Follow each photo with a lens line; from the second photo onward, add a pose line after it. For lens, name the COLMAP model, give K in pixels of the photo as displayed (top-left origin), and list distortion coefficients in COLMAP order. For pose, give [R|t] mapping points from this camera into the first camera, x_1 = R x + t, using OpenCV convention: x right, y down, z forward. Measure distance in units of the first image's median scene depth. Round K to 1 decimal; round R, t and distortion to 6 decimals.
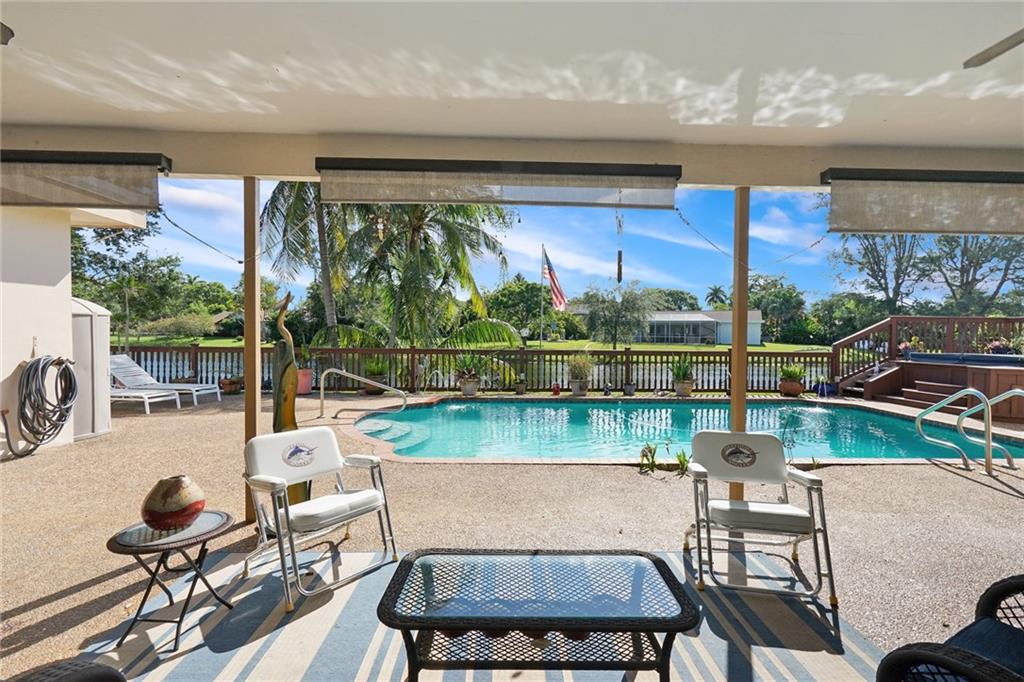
lens RADIAL K [[465.2, 0, 515.5], [0, 465.2, 335.3], [0, 0, 1]] dist [-0.005098, 0.002959]
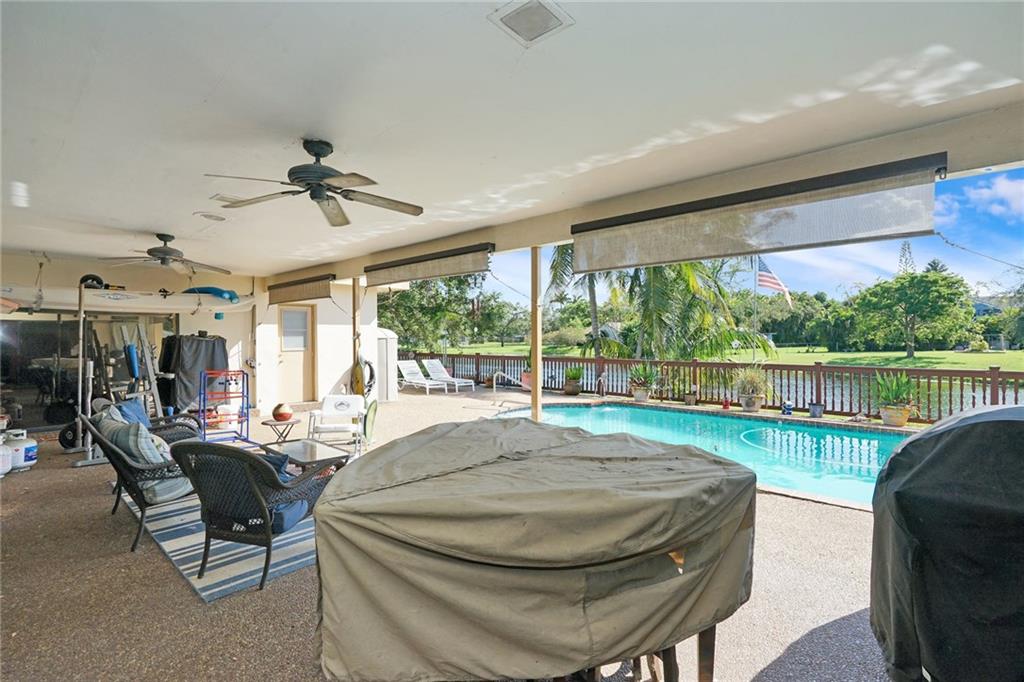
lens RADIAL K [[465.2, 0, 515.0], [0, 465.2, 339.2], [0, 0, 1]] dist [-0.005098, 0.002959]
pose [[0.727766, -0.010217, -0.685750, 0.436300], [0.003058, 0.999927, -0.011652, -0.007583], [0.685819, 0.006382, 0.727744, -0.010533]]
